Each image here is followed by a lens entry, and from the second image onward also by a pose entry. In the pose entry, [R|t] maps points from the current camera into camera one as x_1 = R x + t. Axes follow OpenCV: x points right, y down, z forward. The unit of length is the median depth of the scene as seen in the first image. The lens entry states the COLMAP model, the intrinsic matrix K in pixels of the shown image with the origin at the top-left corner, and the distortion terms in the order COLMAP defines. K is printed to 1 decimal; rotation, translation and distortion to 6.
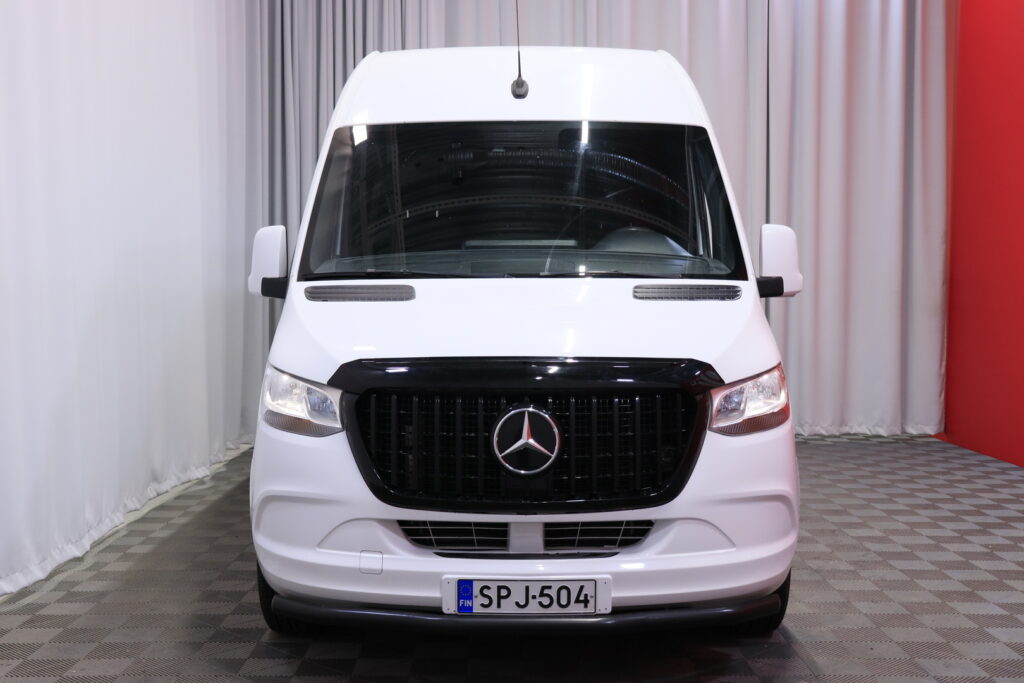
lens RADIAL K [[1270.7, 0, 511.7], [0, 1270.7, 335.9], [0, 0, 1]] dist [-0.081771, 0.000000]
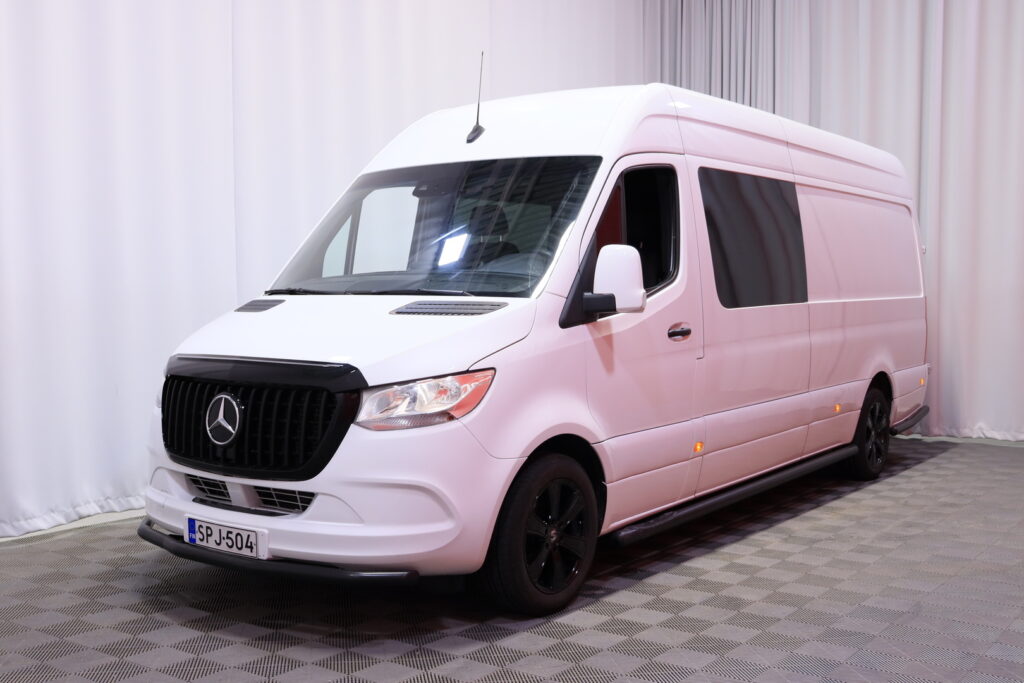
lens RADIAL K [[1141.3, 0, 509.7], [0, 1141.3, 349.6], [0, 0, 1]] dist [-0.159778, 0.000000]
pose [[0.813338, 0.034084, -0.580792, 0.933453], [-0.026465, 0.999417, 0.021589, -0.023894], [0.581189, -0.002188, 0.813766, 0.218275]]
